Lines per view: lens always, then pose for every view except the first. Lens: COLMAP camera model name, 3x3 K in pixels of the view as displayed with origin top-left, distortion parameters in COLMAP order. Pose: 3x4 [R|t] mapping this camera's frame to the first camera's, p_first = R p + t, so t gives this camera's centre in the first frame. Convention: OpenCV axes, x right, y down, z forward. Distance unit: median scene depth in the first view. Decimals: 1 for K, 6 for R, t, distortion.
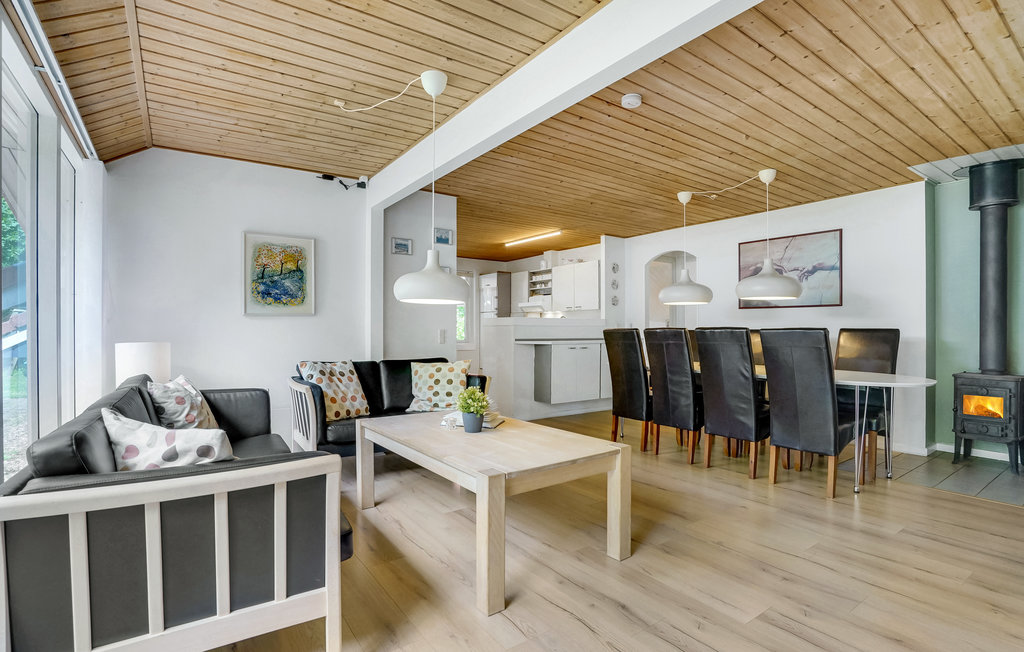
lens RADIAL K [[483.6, 0, 511.3], [0, 483.6, 336.8], [0, 0, 1]] dist [0.001317, 0.000204]
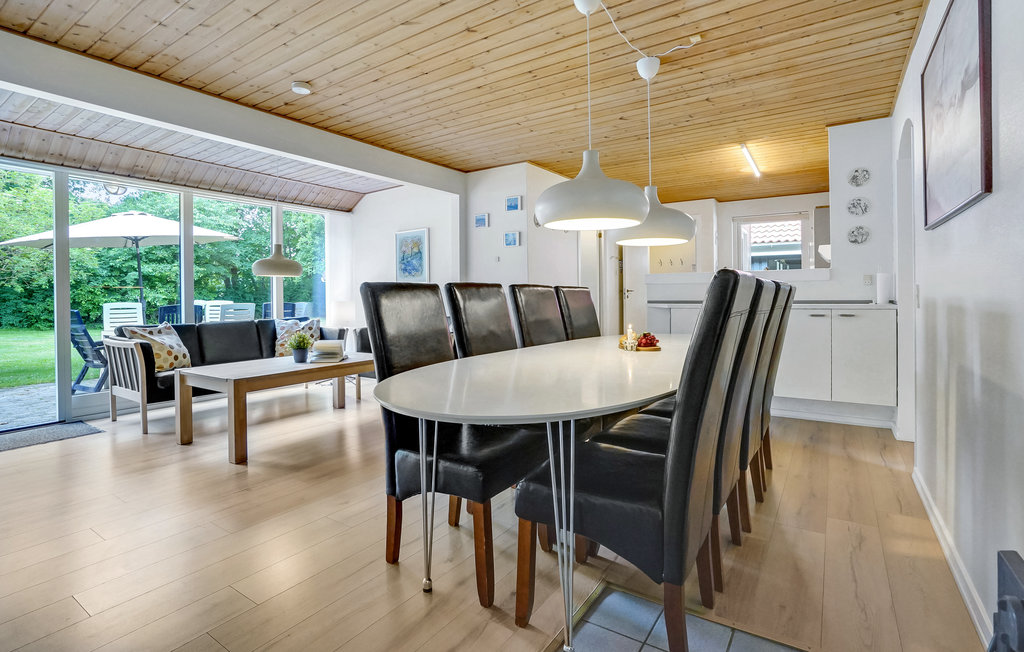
lens RADIAL K [[481.4, 0, 512.4], [0, 481.4, 311.9], [0, 0, 1]] dist [-0.019689, 0.000413]
pose [[0.365649, 0.029521, -0.930285, 1.038473], [0.000696, 0.999488, 0.031990, -0.004093], [0.930753, -0.012345, 0.365441, 0.746875]]
